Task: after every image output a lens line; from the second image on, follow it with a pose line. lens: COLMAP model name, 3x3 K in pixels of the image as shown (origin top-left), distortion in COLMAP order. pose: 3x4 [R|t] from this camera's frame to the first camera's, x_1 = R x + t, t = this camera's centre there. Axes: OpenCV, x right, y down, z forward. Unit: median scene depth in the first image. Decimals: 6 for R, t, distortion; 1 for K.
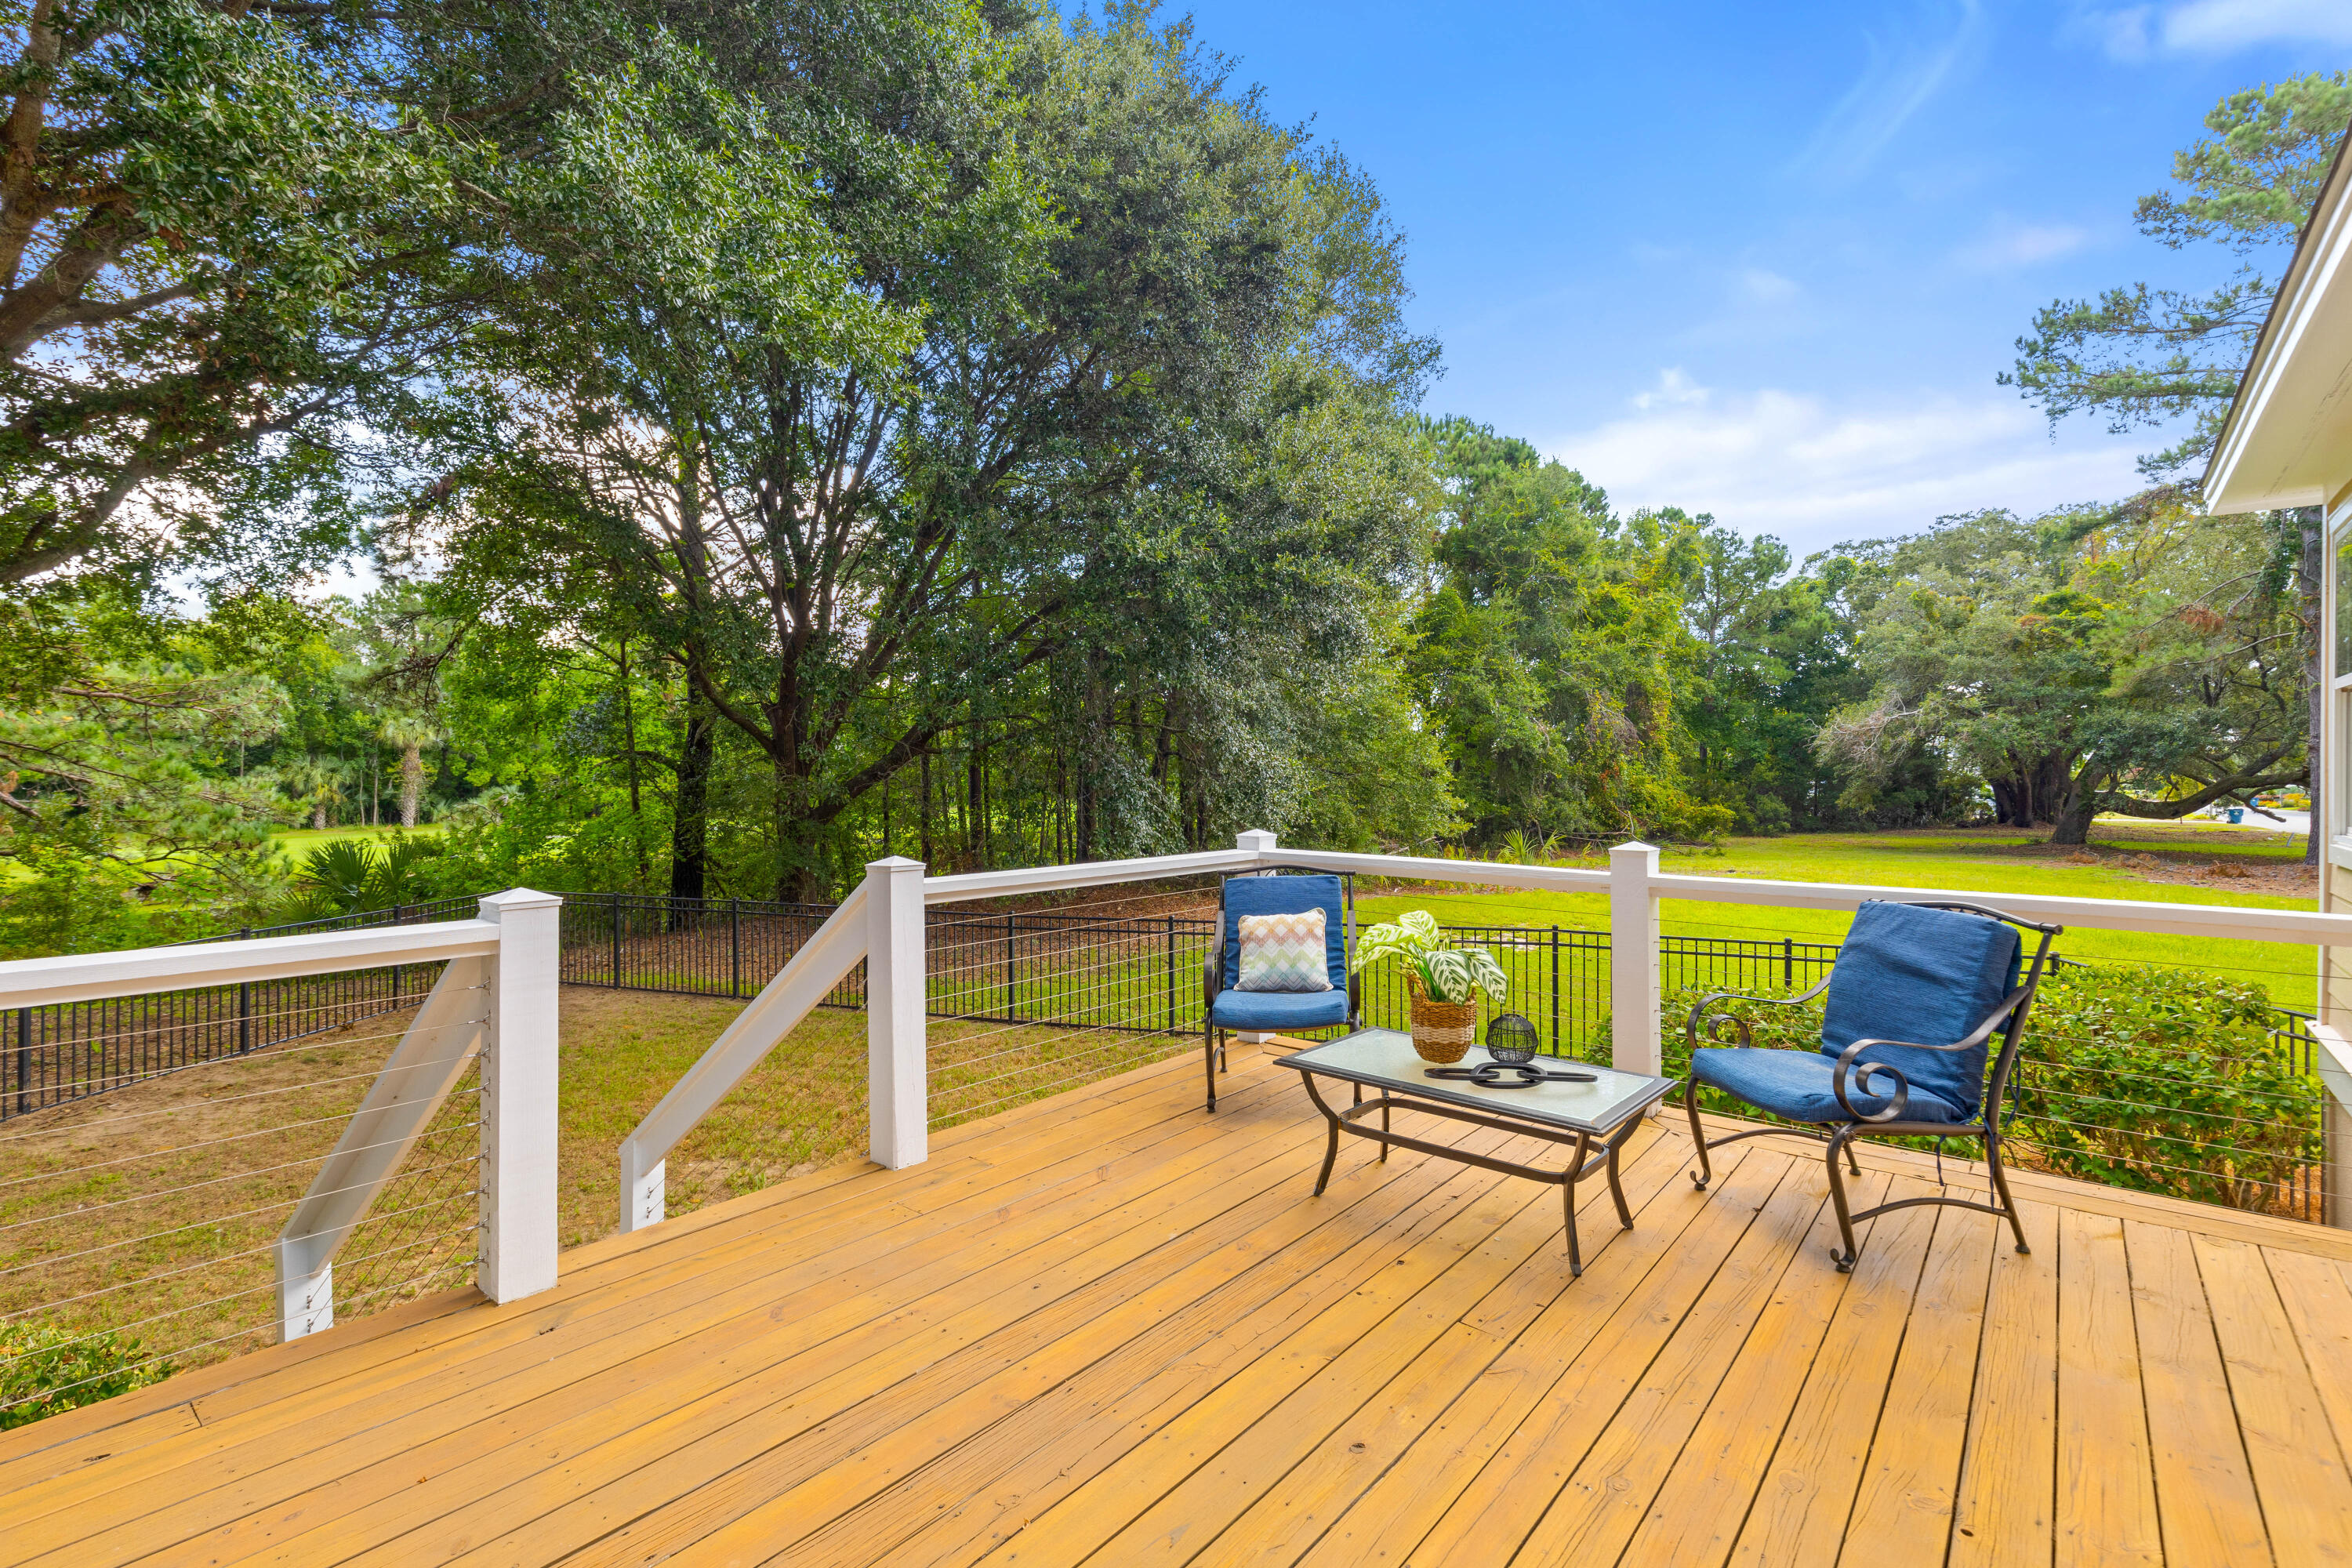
lens RADIAL K [[1064.5, 0, 1179.4], [0, 1064.5, 776.3], [0, 0, 1]] dist [0.003674, -0.000315]
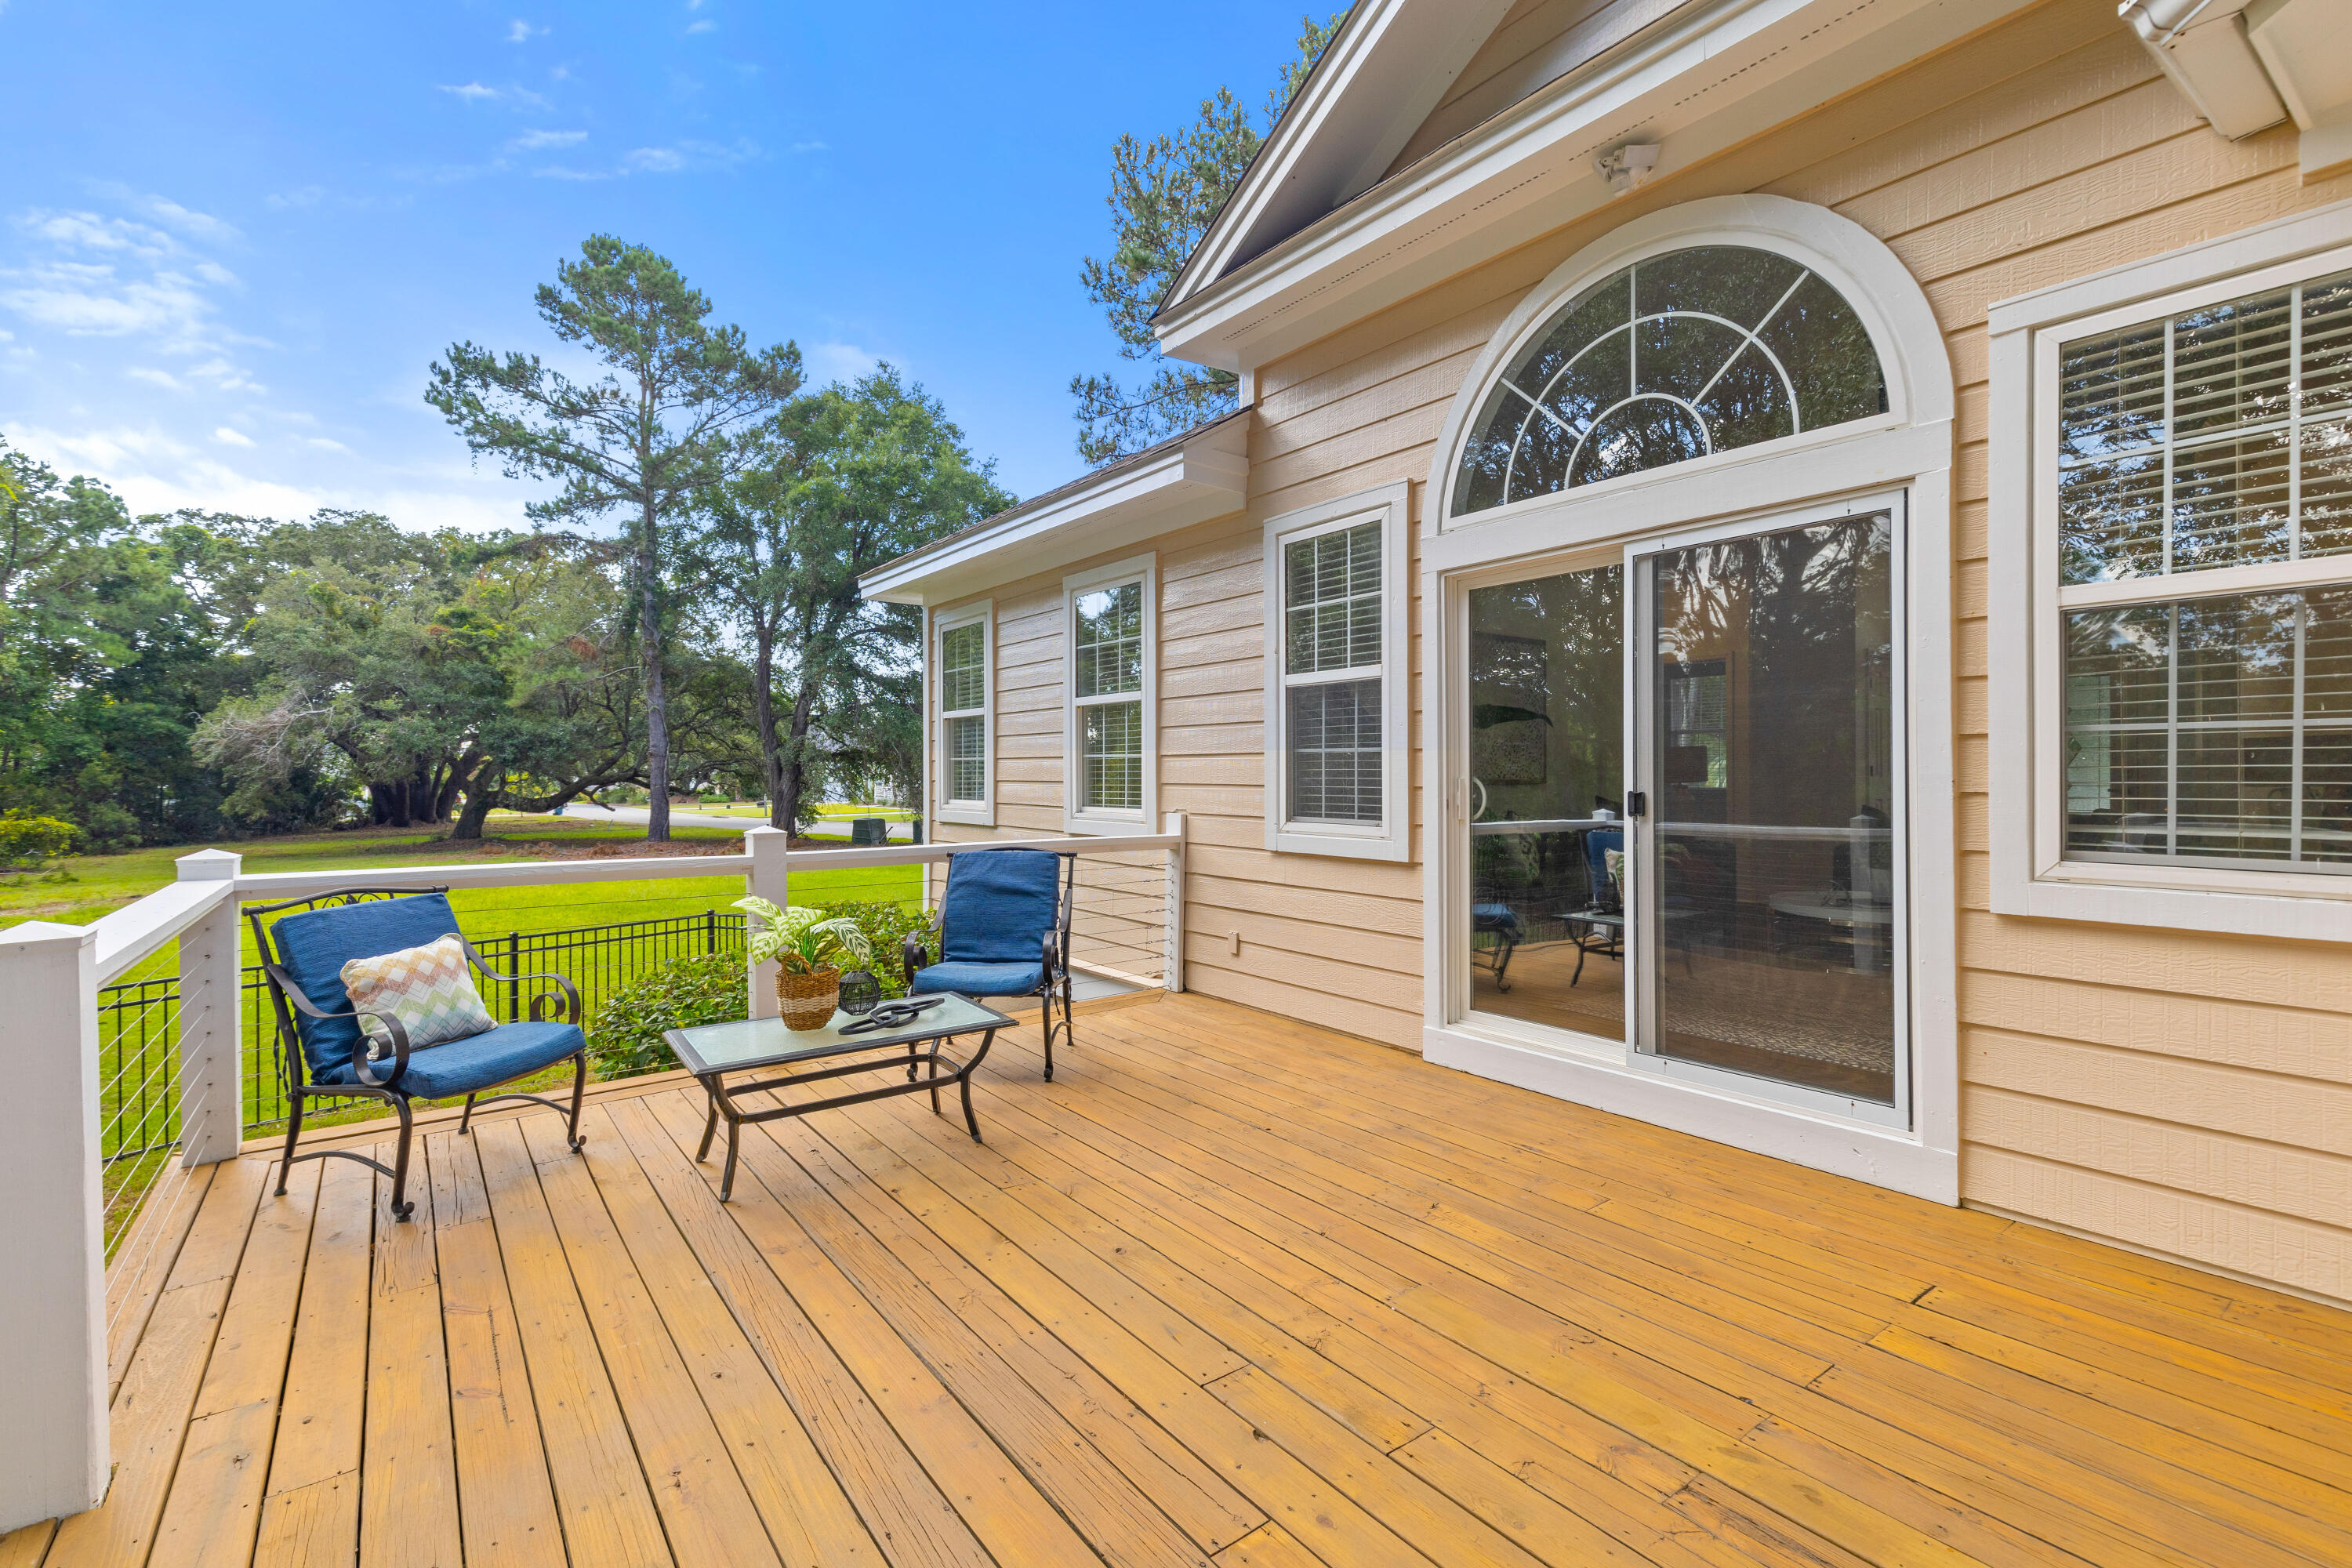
lens RADIAL K [[1064.5, 0, 1182.7], [0, 1064.5, 781.6], [0, 0, 1]] dist [0.003674, -0.000315]
pose [[0.224249, -0.010640, 0.974474, -0.078332], [0.008211, 0.999926, 0.009028, 0.000946], [-0.974497, 0.005977, 0.224320, 0.041646]]
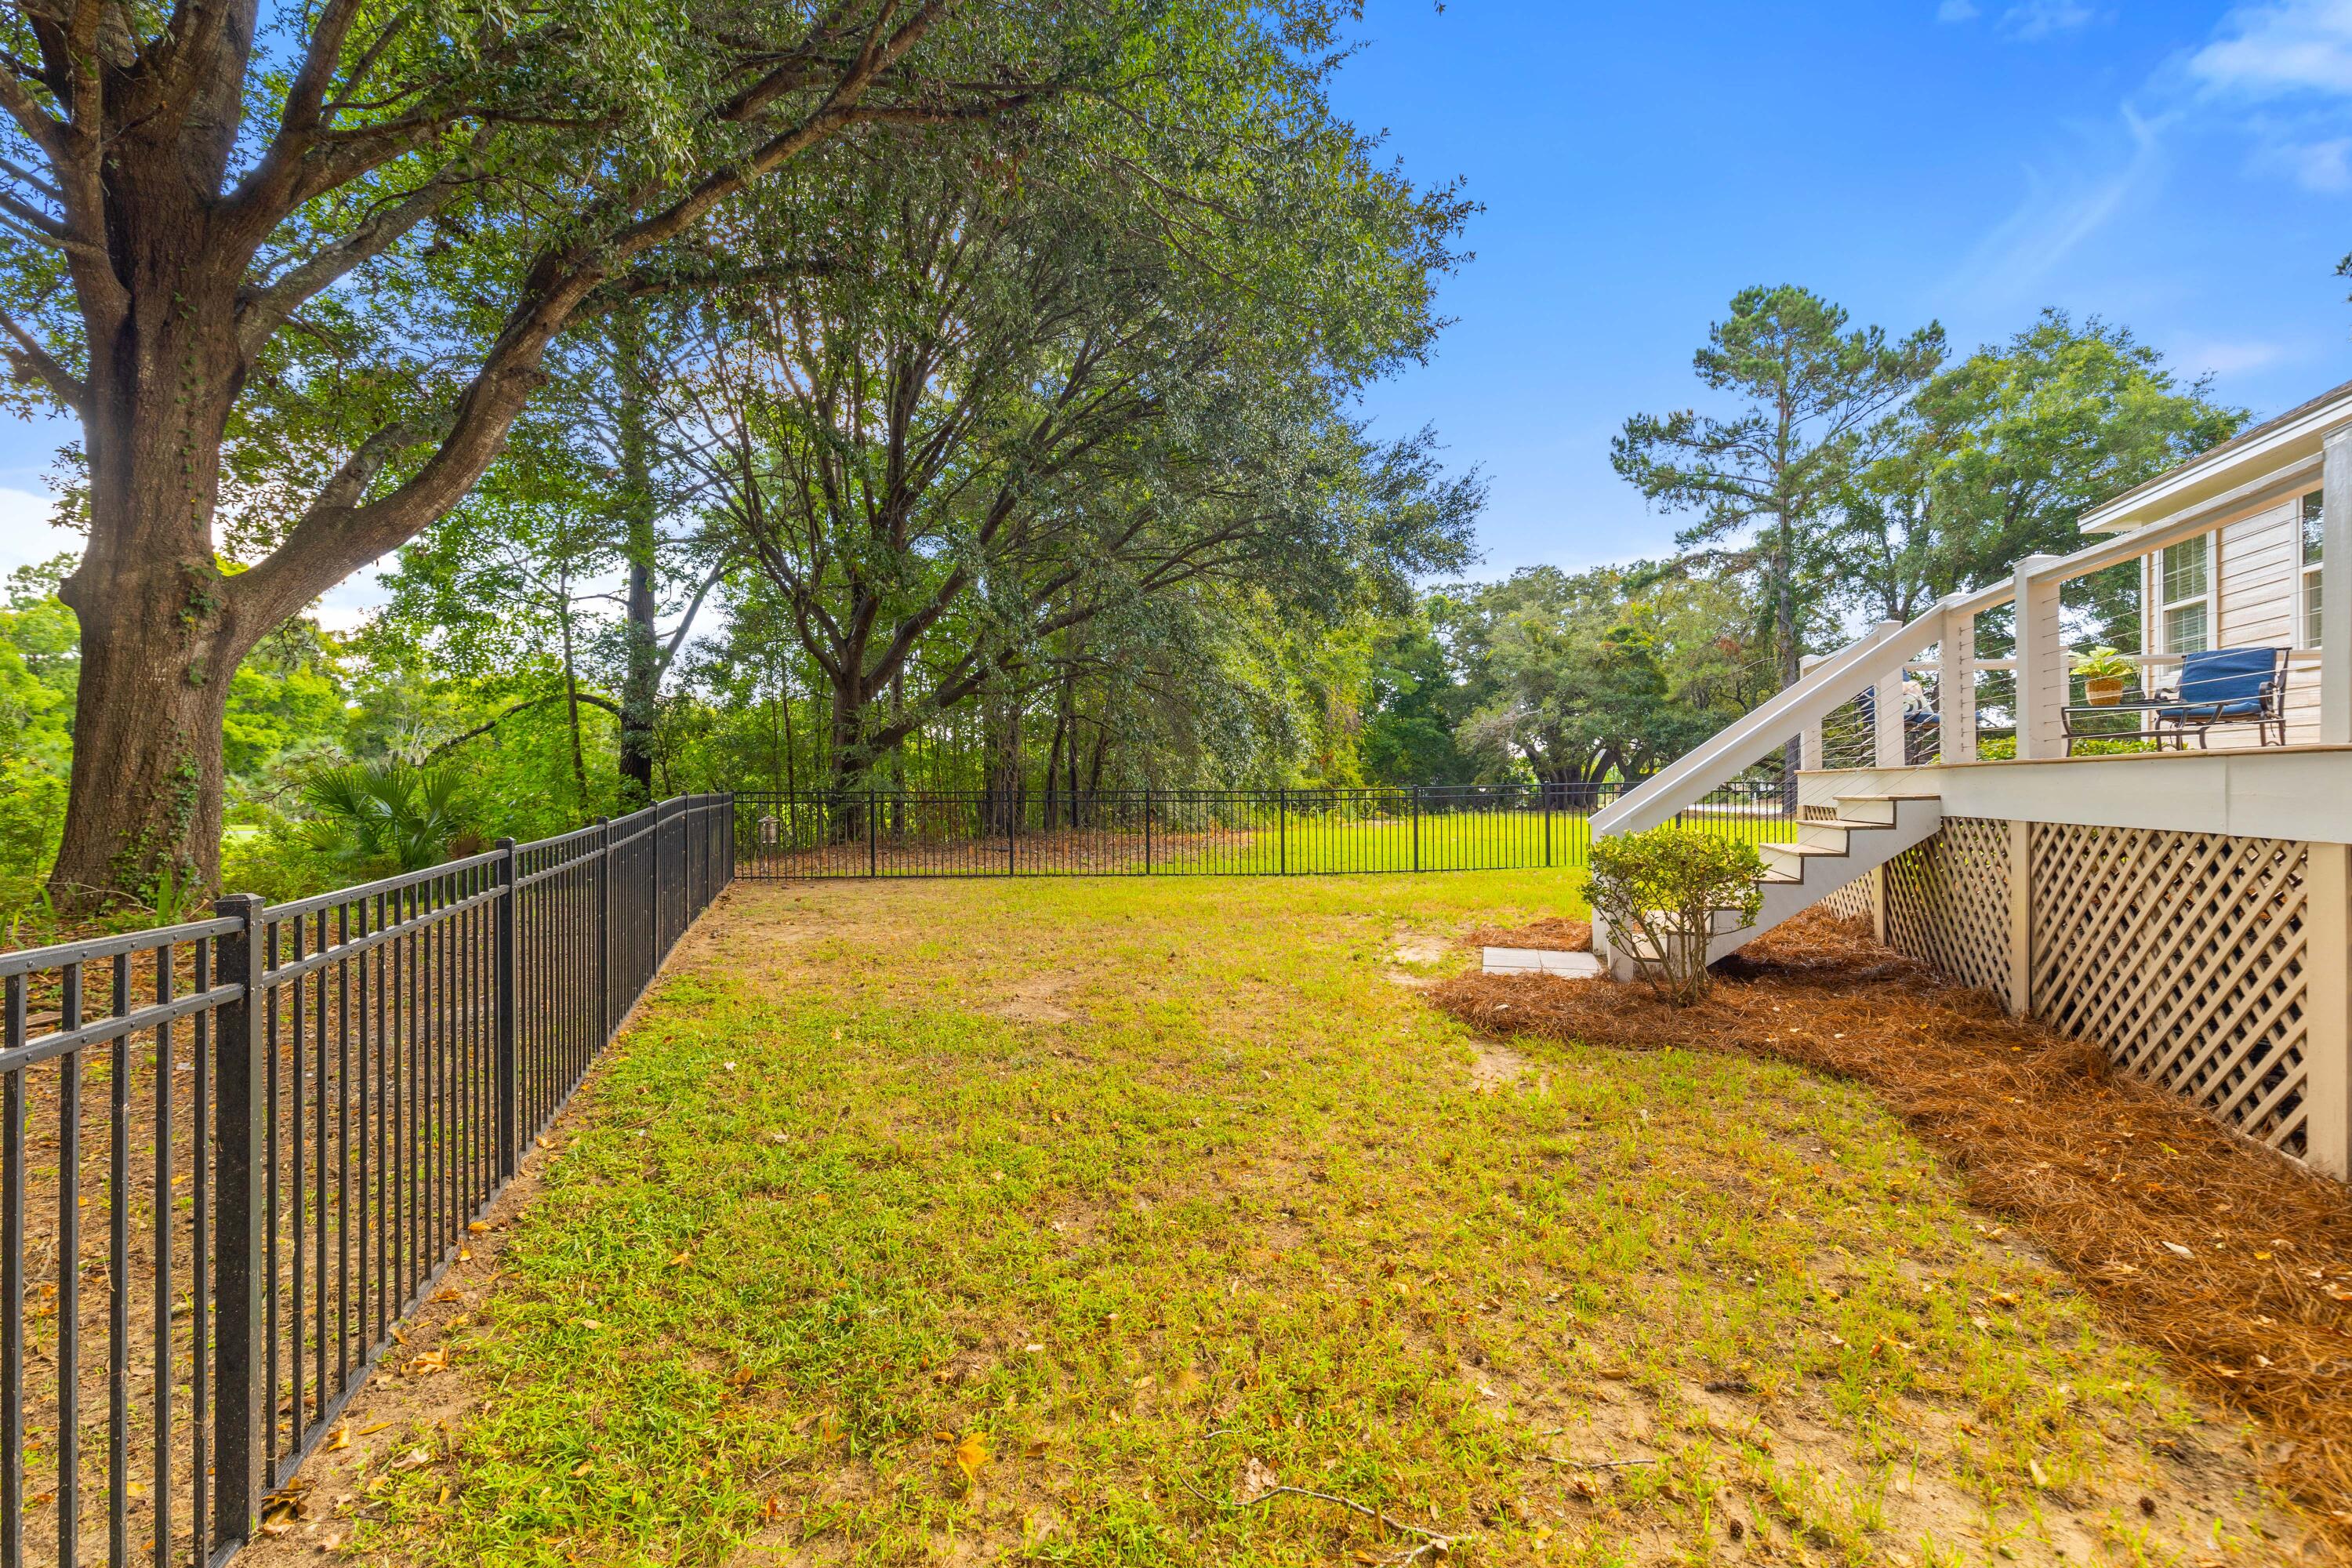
lens RADIAL K [[1064.5, 0, 1170.1], [0, 1064.5, 788.0], [0, 0, 1]] dist [0.003674, -0.000315]
pose [[0.921145, -0.001480, 0.389216, -0.263824], [0.004292, 0.999971, -0.006354, 0.044915], [-0.389195, 0.007523, 0.921125, -0.033810]]
